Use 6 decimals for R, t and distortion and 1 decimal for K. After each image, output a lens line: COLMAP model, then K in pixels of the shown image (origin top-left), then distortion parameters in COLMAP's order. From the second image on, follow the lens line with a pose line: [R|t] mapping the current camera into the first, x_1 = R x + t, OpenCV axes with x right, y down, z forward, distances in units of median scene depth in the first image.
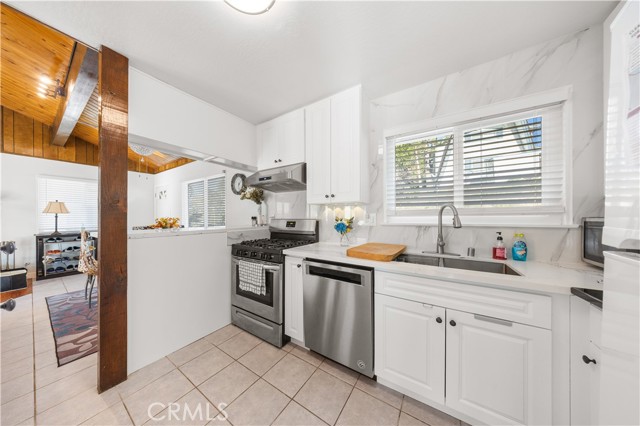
lens RADIAL K [[189.8, 0, 320.3], [0, 189.8, 214.1], [0, 0, 1]] dist [-0.000145, -0.000065]
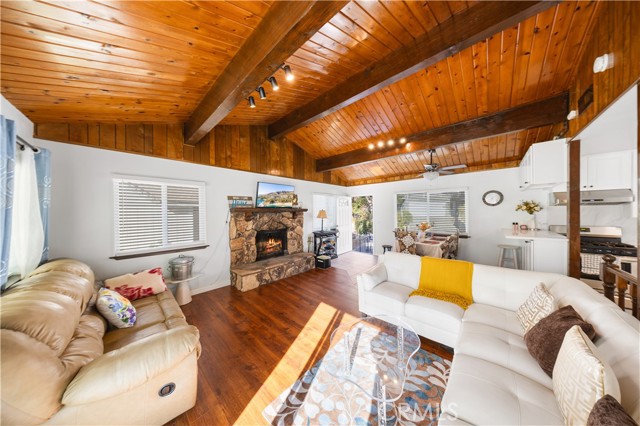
lens RADIAL K [[180.8, 0, 323.9], [0, 180.8, 211.2], [0, 0, 1]] dist [0.000012, 0.000000]
pose [[0.988095, -0.005276, -0.153751, -2.484342], [0.006453, 0.999954, 0.007158, -0.145423], [0.153706, -0.008065, 0.988084, -0.840004]]
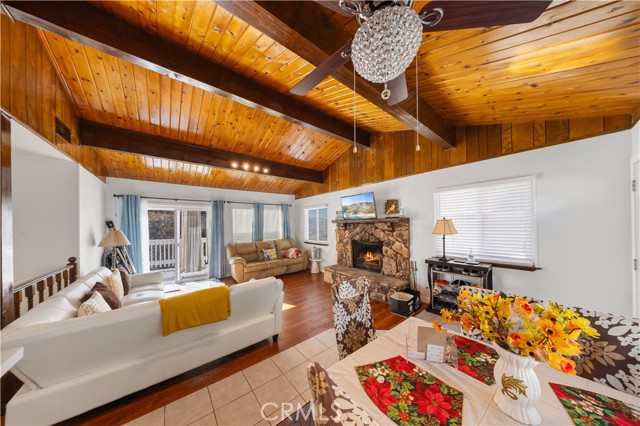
lens RADIAL K [[188.2, 0, 321.1], [0, 188.2, 223.5], [0, 0, 1]] dist [-0.000411, -0.000114]
pose [[-0.293617, 0.005106, -0.955909, -1.051519], [0.019415, 0.999811, -0.000623, -0.124079], [0.955726, -0.018742, -0.293661, 1.580457]]
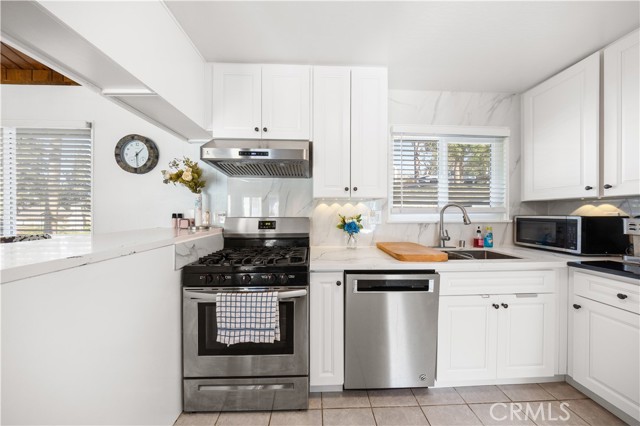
lens RADIAL K [[204.5, 0, 320.1], [0, 204.5, 210.5], [0, 0, 1]] dist [-0.009154, -0.000083]
pose [[0.819739, 0.008967, 0.572667, -0.569365], [-0.011425, 0.999934, 0.000697, -0.003531], [-0.572623, -0.007114, 0.819788, 0.372531]]
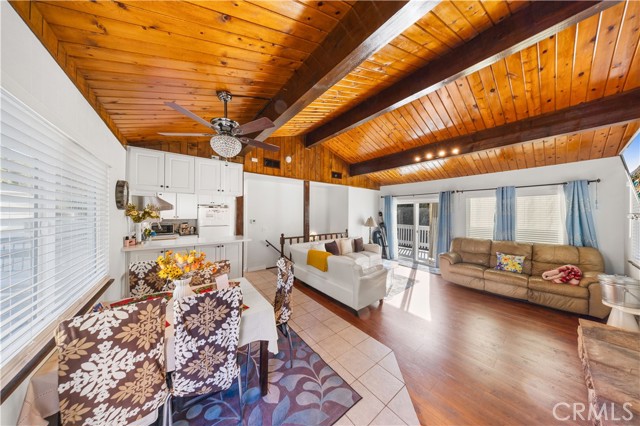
lens RADIAL K [[189.8, 0, 320.3], [0, 189.8, 214.1], [0, 0, 1]] dist [-0.000145, -0.000065]
pose [[-0.949070, -0.005689, 0.315013, -2.413538], [-0.006412, 0.999979, -0.001258, -0.152700], [-0.314999, -0.003214, -0.949086, 2.484225]]
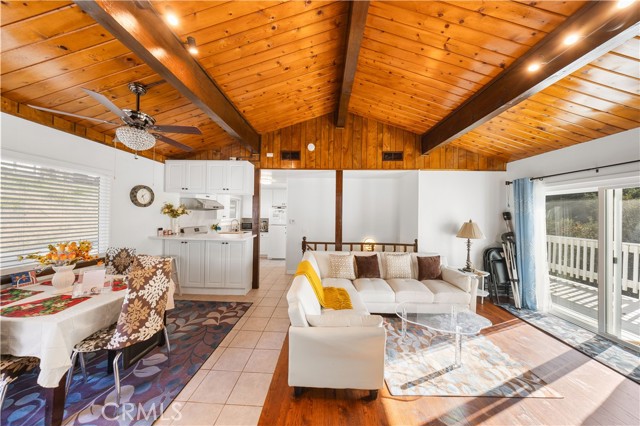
lens RADIAL K [[189.8, 0, 320.3], [0, 189.8, 214.1], [0, 0, 1]] dist [-0.000145, -0.000065]
pose [[-0.522121, -0.002051, 0.852869, -3.003610], [-0.019459, 0.999765, -0.009508, -0.131855], [-0.852649, -0.021560, -0.522039, 1.262832]]
